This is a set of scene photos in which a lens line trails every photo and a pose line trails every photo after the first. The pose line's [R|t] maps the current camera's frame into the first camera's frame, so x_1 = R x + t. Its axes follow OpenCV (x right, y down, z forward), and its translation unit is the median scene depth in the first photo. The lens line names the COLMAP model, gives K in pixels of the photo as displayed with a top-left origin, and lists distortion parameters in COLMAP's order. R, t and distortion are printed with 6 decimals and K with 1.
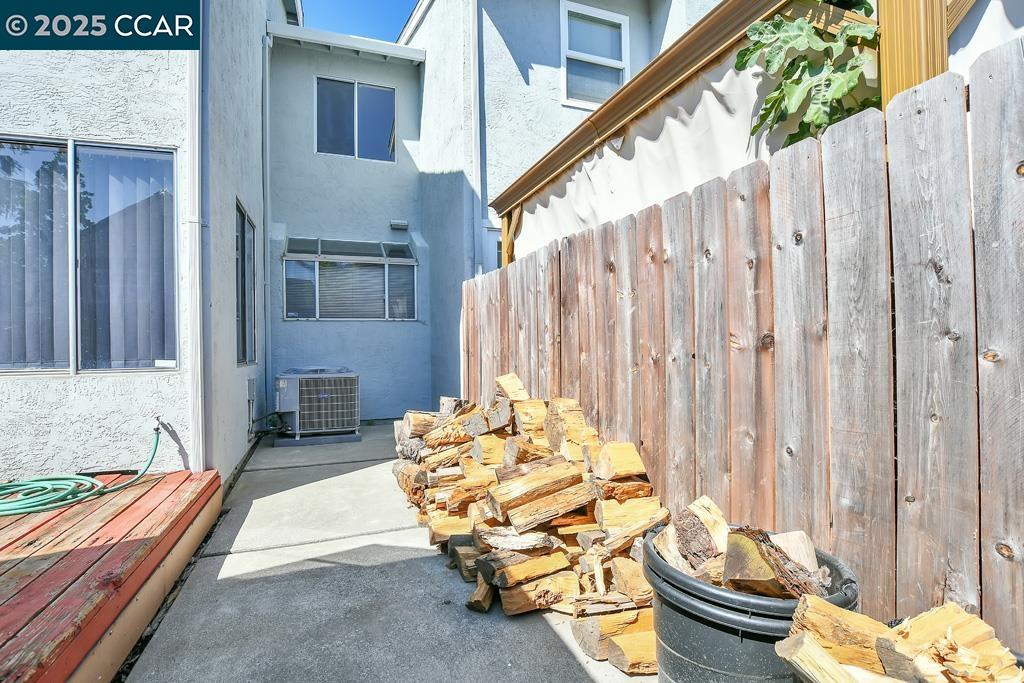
lens RADIAL K [[483.8, 0, 509.9], [0, 483.8, 344.7], [0, 0, 1]] dist [-0.025378, -0.000643]
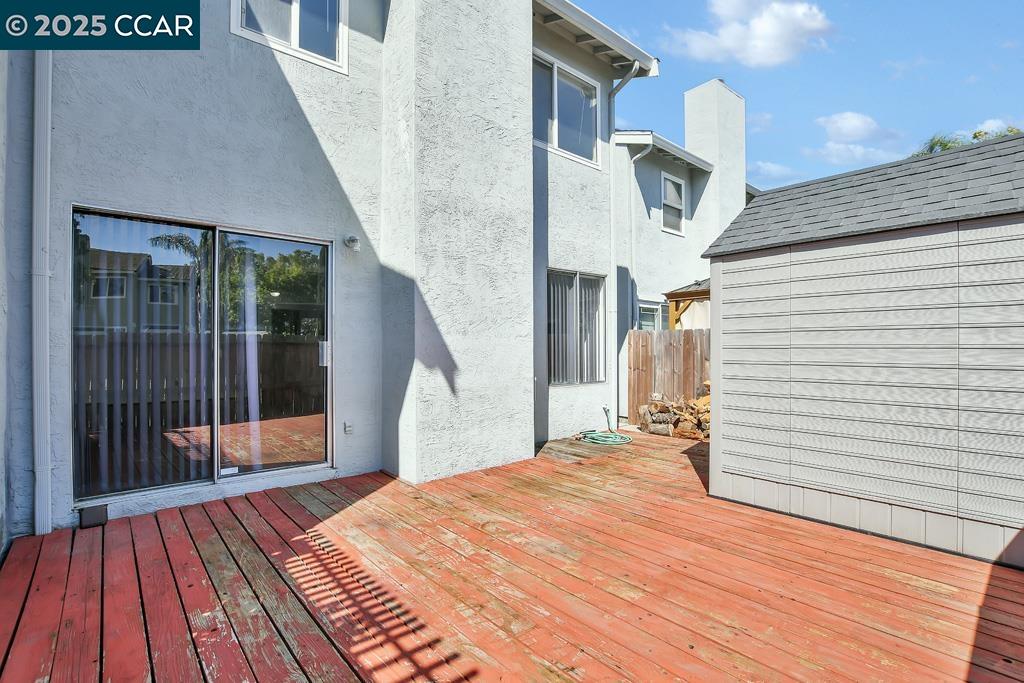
lens RADIAL K [[483.8, 0, 504.0], [0, 483.8, 342.5], [0, 0, 1]] dist [-0.025378, -0.000643]
pose [[0.937758, 0.012456, 0.347067, -1.077946], [-0.009177, 0.999896, -0.011090, -0.048011], [-0.347169, 0.007215, 0.937775, -0.499373]]
